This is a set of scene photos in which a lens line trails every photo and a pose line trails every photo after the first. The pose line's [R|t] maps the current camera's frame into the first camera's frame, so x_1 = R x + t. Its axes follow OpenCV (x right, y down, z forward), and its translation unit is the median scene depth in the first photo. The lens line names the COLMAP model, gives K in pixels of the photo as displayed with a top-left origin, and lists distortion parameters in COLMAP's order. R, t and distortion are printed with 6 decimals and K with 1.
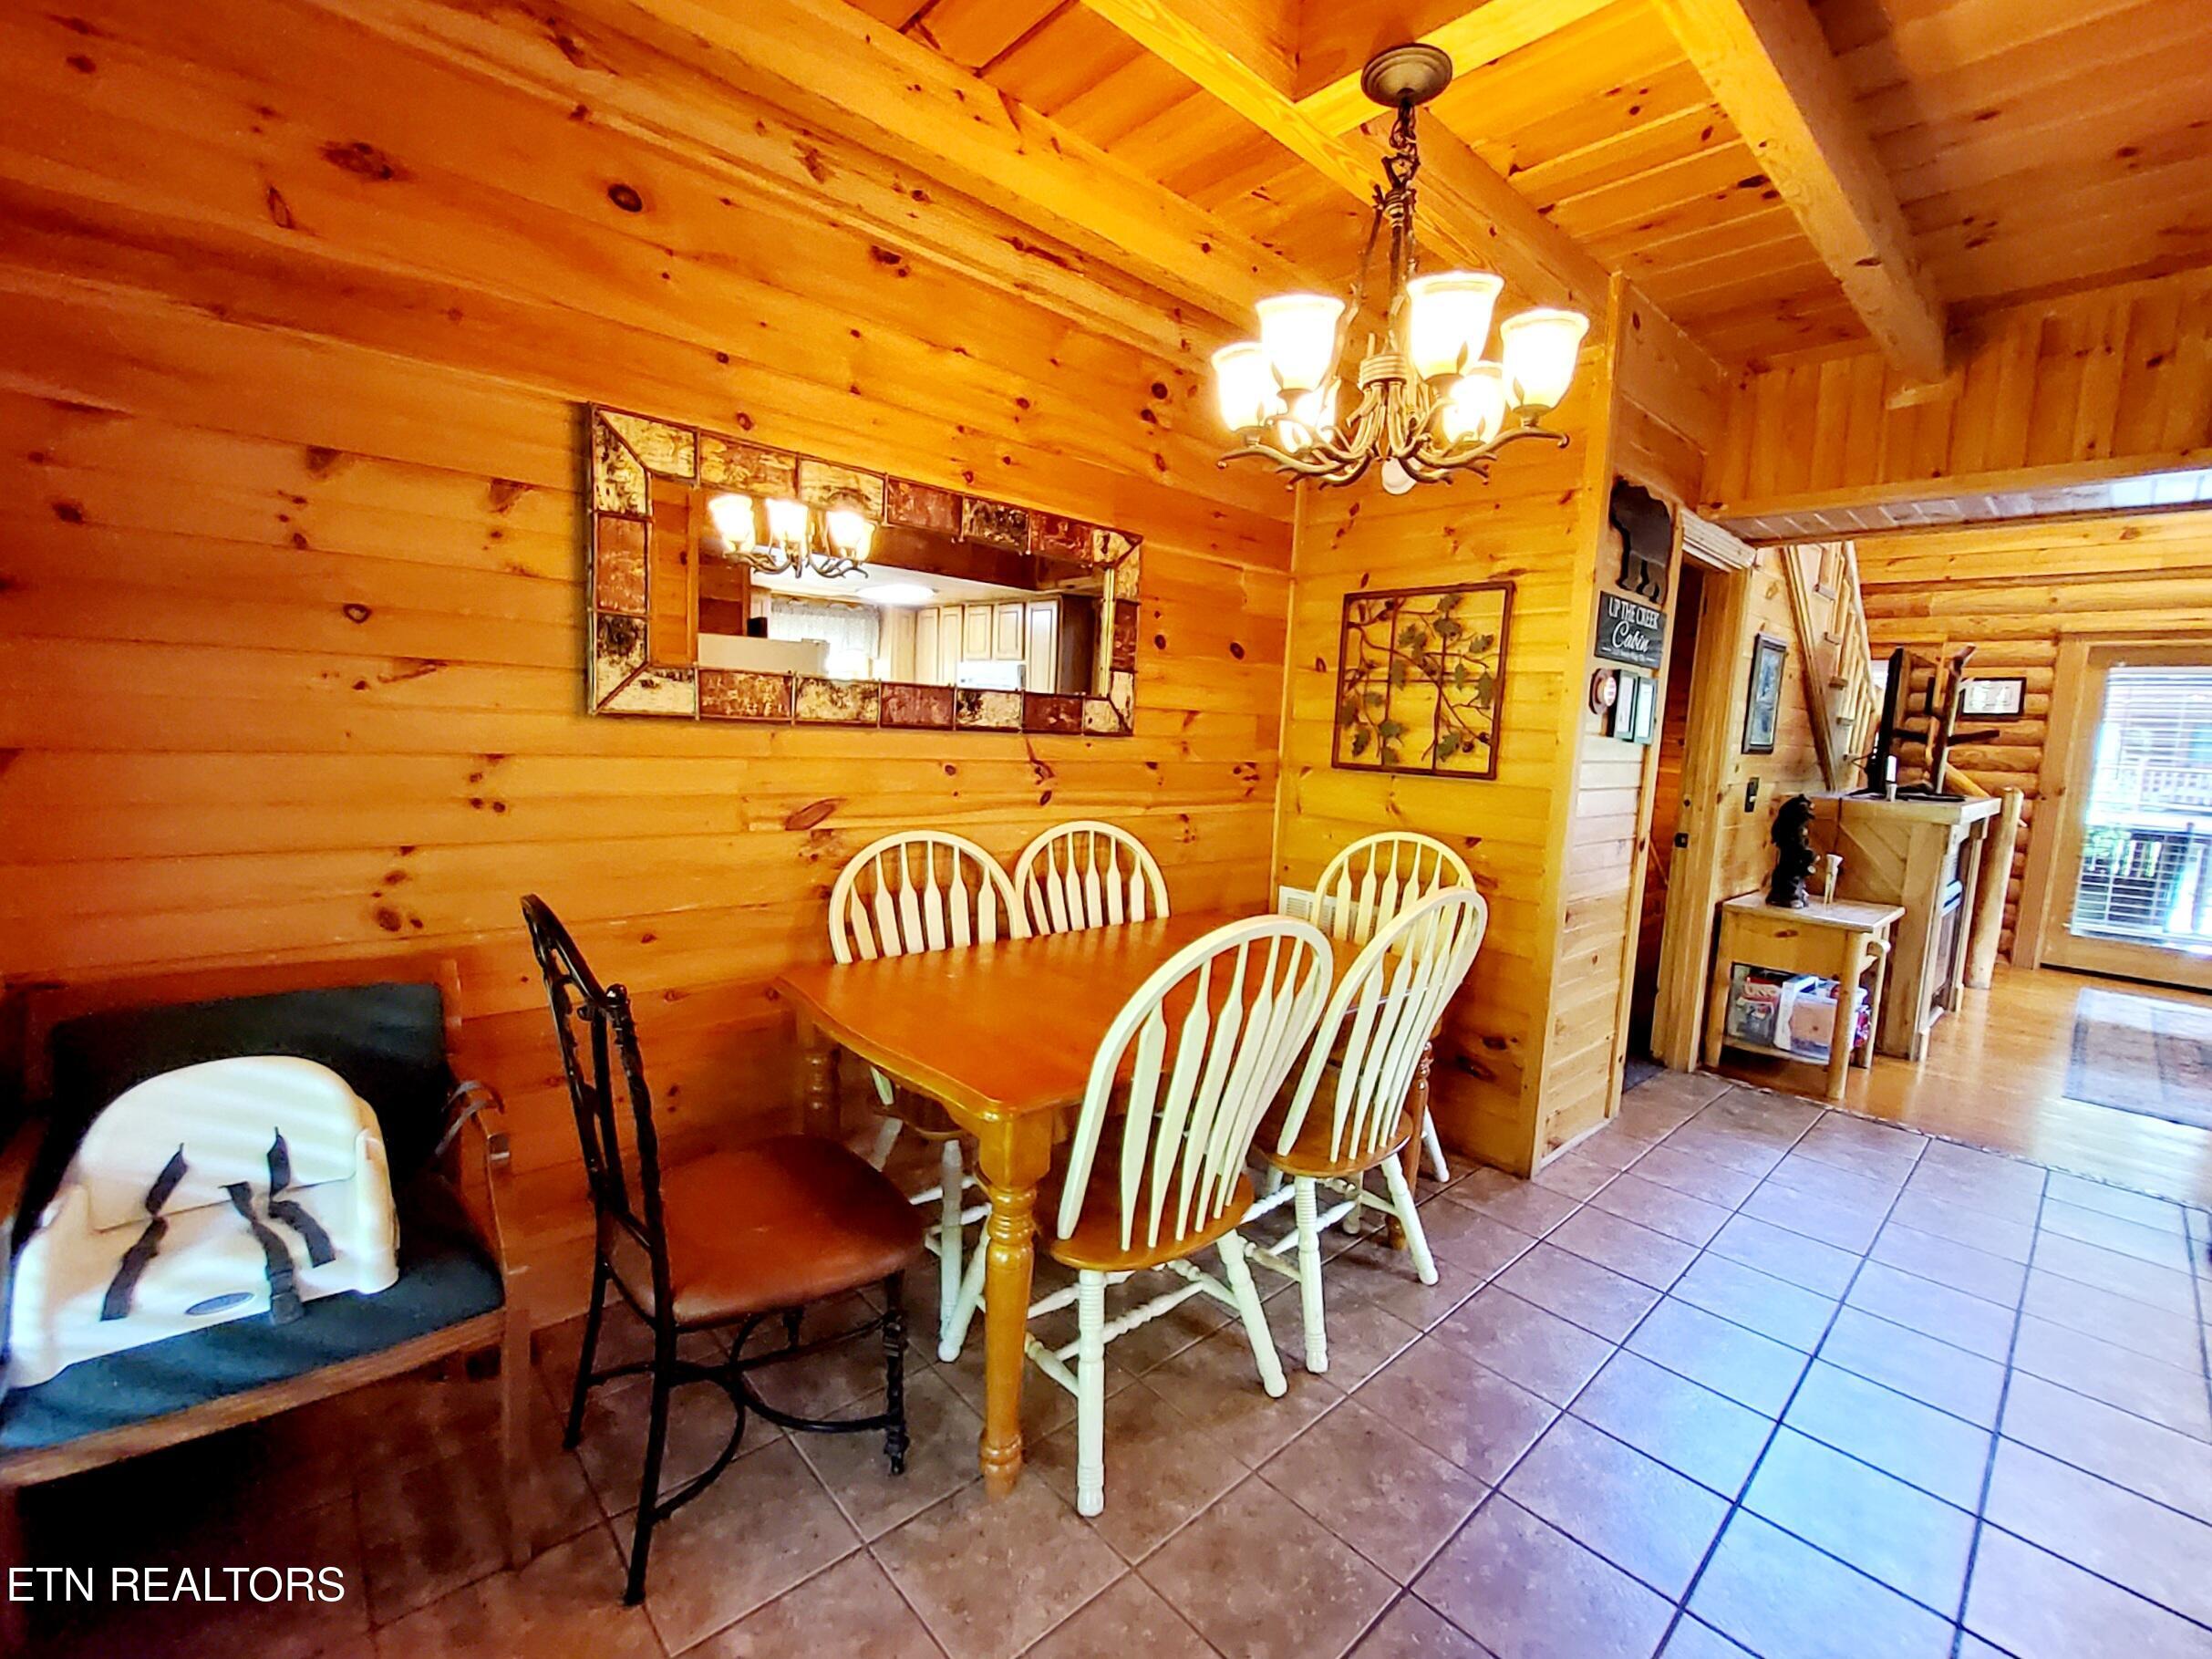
lens RADIAL K [[970.1, 0, 1105.6], [0, 970.1, 831.3], [0, 0, 1]] dist [0.000634, -0.000116]
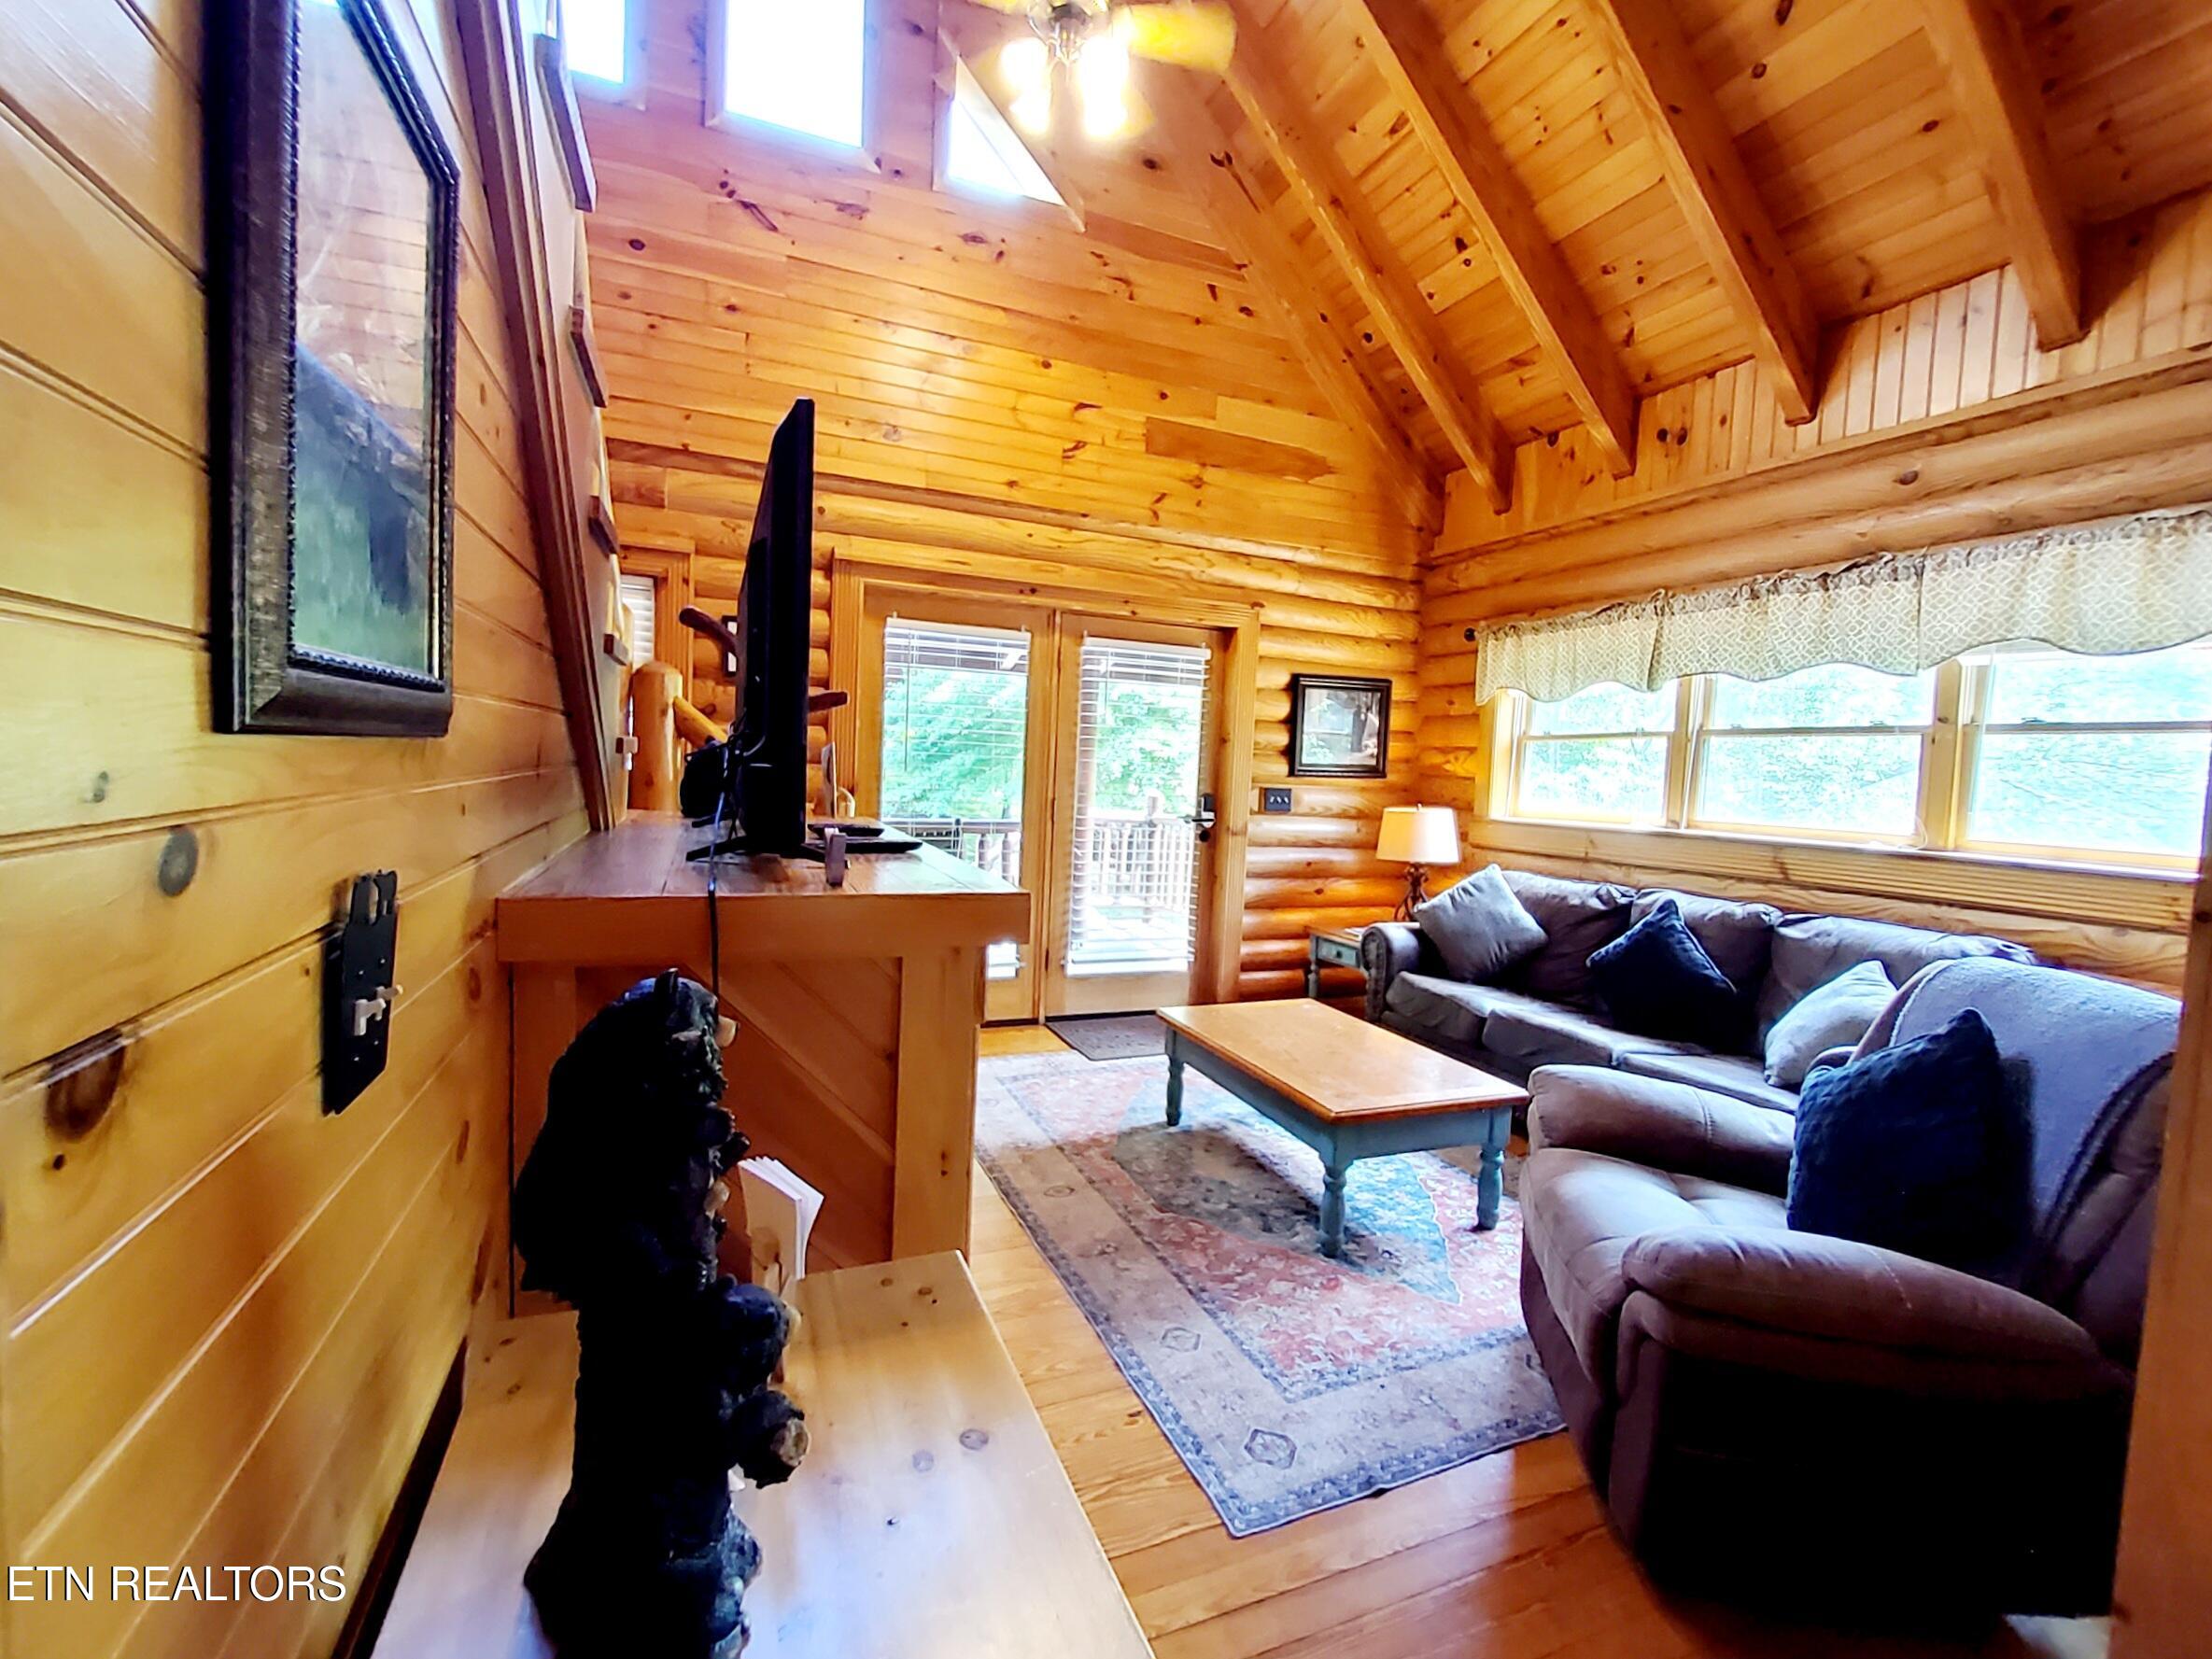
lens RADIAL K [[928.8, 0, 1120.1], [0, 928.8, 831.4], [0, 0, 1]] dist [0.001767, -0.013015]
pose [[0.322004, -0.097677, 0.941686, 0.450827], [0.076287, 0.994106, 0.077029, -0.052652], [-0.943660, 0.047034, 0.327558, 0.661859]]
